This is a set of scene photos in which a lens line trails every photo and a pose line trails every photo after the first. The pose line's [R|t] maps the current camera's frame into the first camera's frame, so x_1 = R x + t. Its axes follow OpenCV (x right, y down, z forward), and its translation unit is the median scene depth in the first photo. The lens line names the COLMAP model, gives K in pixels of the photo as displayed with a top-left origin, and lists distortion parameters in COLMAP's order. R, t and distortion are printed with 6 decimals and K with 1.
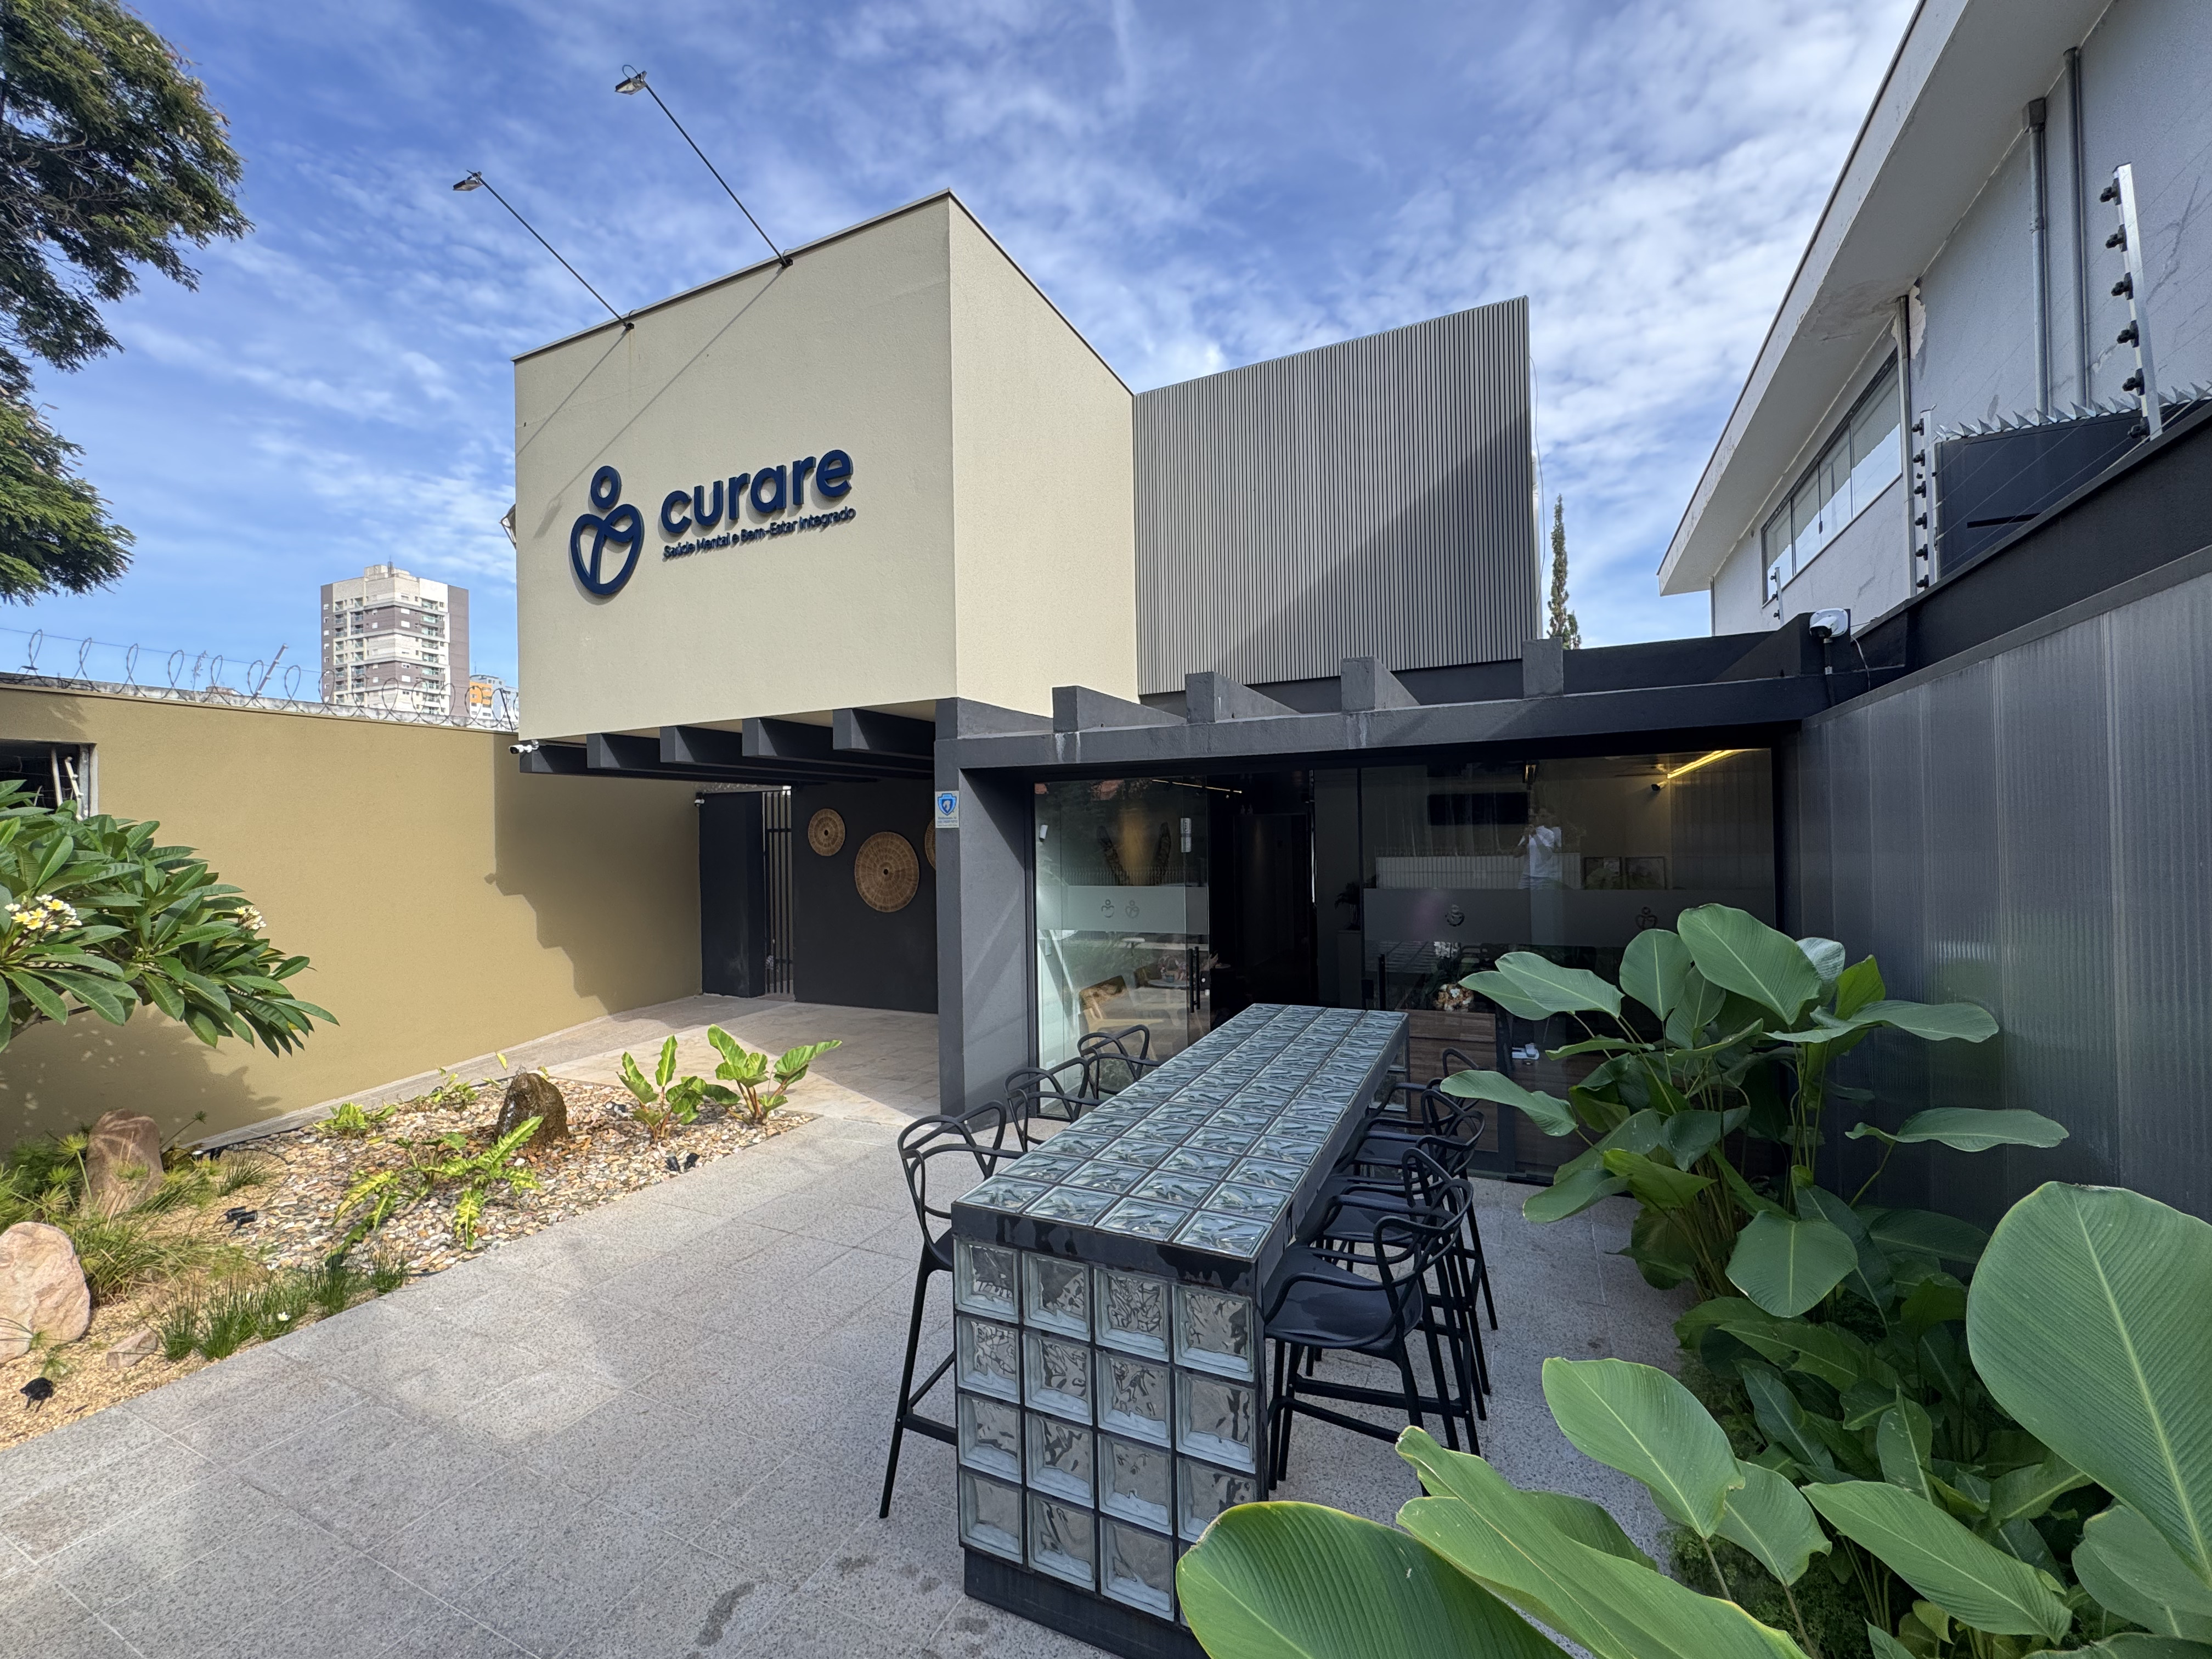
lens RADIAL K [[881.1, 0, 1106.0], [0, 881.1, 829.5], [0, 0, 1]] dist [-0.009809, 0.000247]
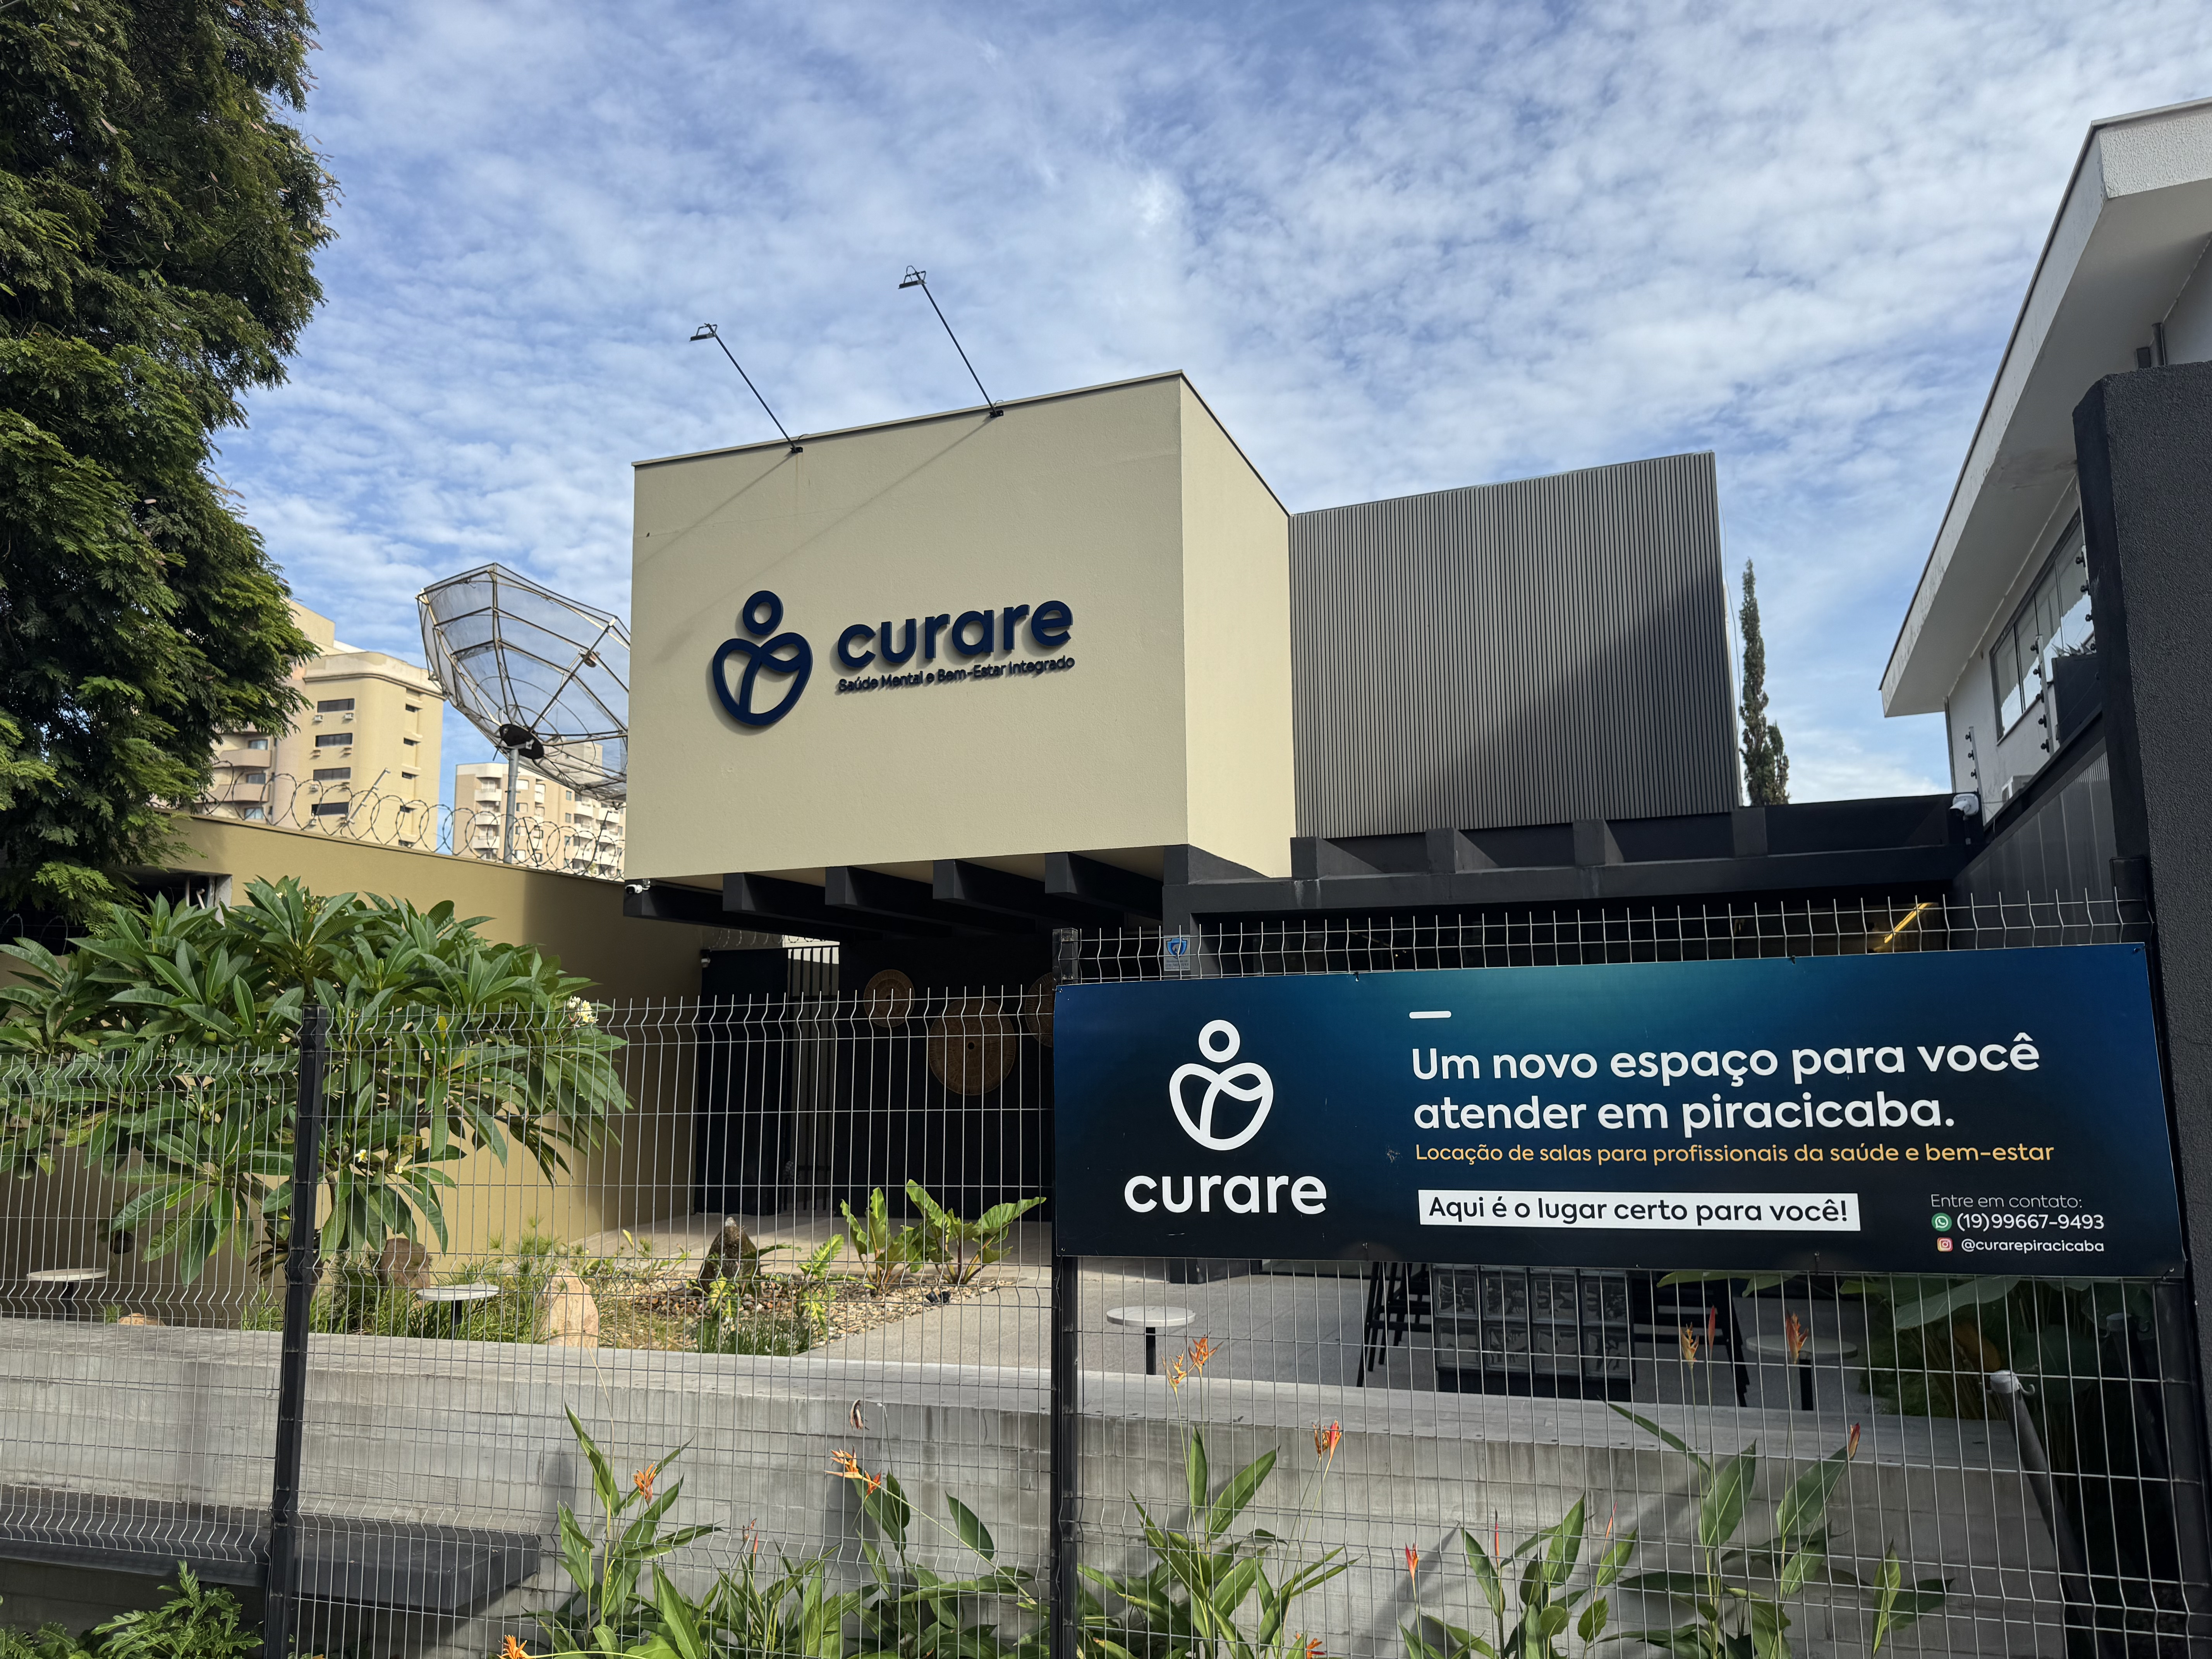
lens RADIAL K [[1552.0, 0, 1096.6], [0, 1552.0, 837.4], [0, 0, 1]] dist [0.121321, -0.165972]
pose [[0.997195, 0.016954, 0.072901, -0.354024], [-0.006657, 0.990238, -0.139228, 0.082988], [-0.074549, 0.138352, 0.987573, -0.686367]]
